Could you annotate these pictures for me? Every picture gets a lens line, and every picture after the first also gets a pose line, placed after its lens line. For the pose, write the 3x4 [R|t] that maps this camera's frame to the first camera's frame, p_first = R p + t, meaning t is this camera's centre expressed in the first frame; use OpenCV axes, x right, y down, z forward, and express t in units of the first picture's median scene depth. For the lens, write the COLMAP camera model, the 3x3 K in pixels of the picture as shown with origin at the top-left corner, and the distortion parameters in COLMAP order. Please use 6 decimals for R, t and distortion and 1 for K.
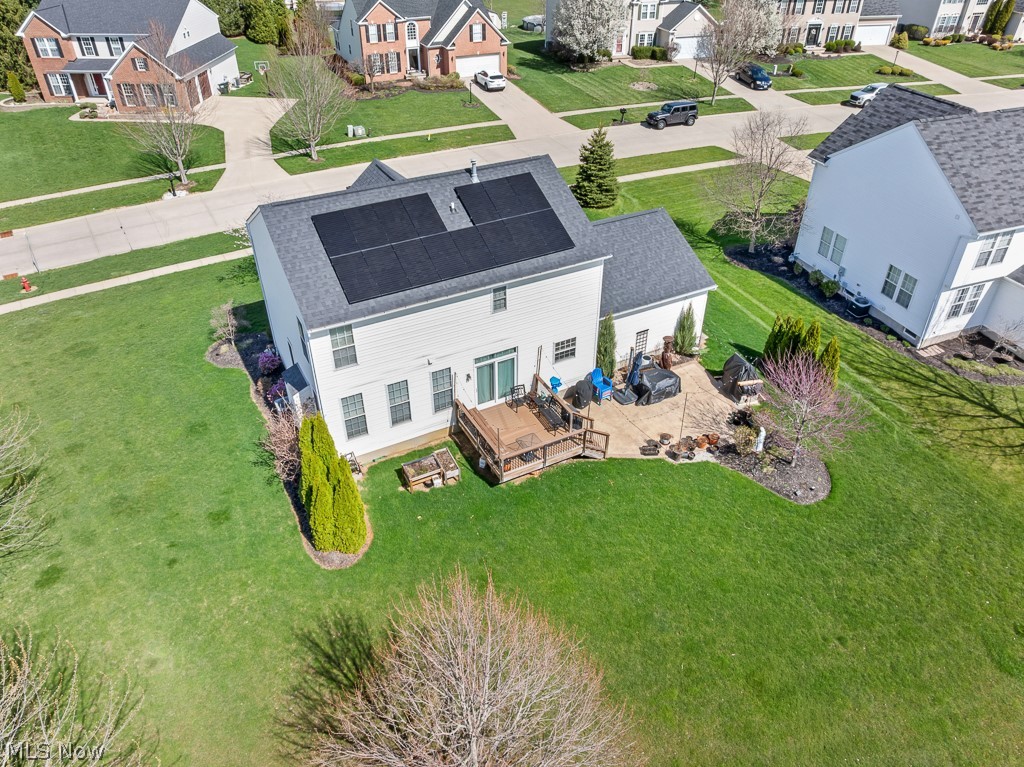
lens RADIAL K [[721.9, 0, 514.6], [0, 721.9, 379.0], [0, 0, 1]] dist [-0.031614, -0.005806]
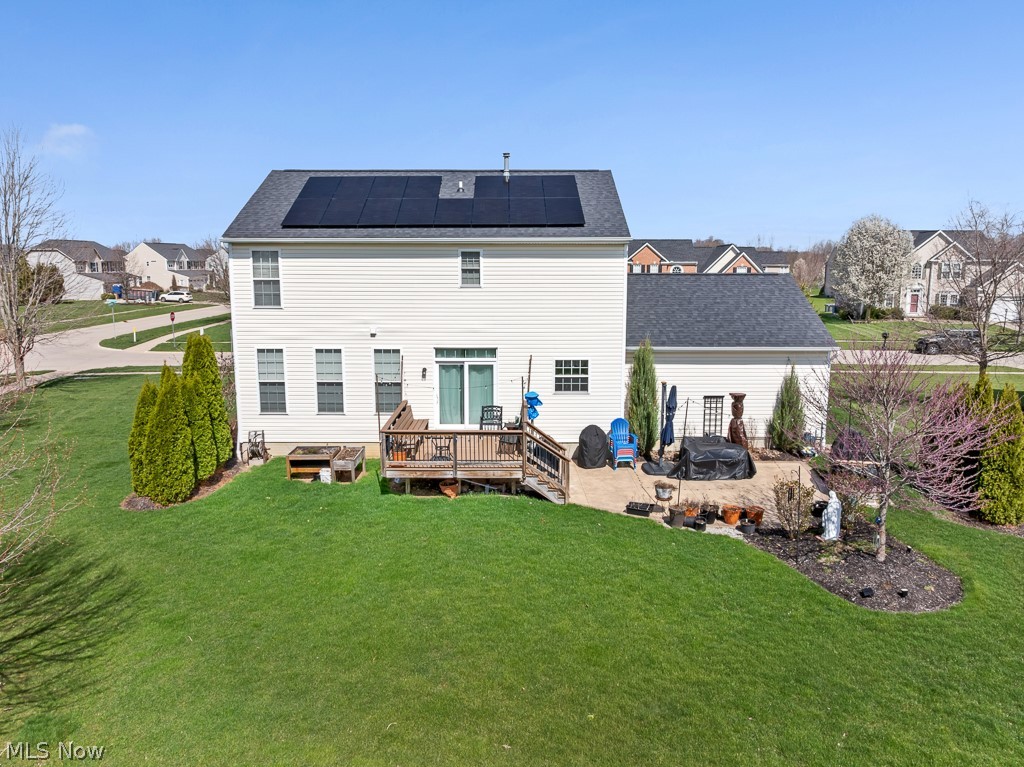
lens RADIAL K [[721.9, 0, 514.6], [0, 721.9, 379.0], [0, 0, 1]] dist [-0.031614, -0.005806]
pose [[0.883524, 0.074243, -0.462465, 0.352333], [-0.272402, 0.884656, -0.378393, 0.250269], [0.381029, 0.460296, 0.801838, 0.394650]]
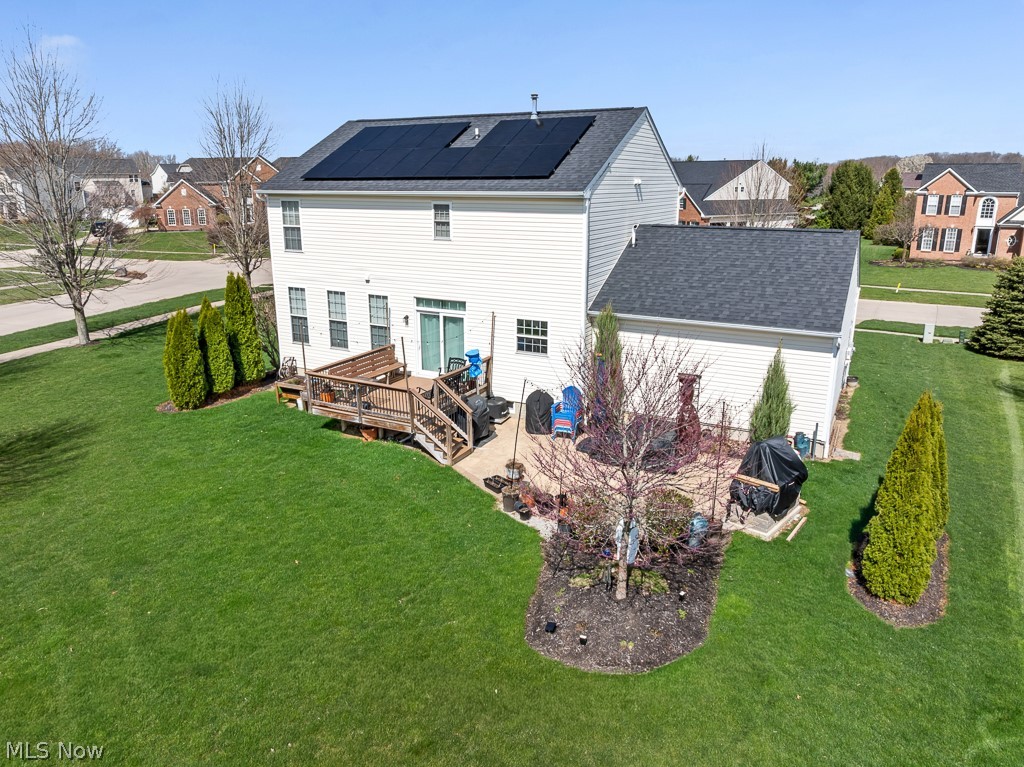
lens RADIAL K [[719.8, 0, 512.0], [0, 719.8, 383.5], [0, 0, 1]] dist [-0.030257, -0.000955]
pose [[0.561234, 0.226331, -0.796110, 0.619593], [-0.480996, 0.871967, -0.091191, 0.071579], [0.673542, 0.434105, 0.598242, 0.584646]]
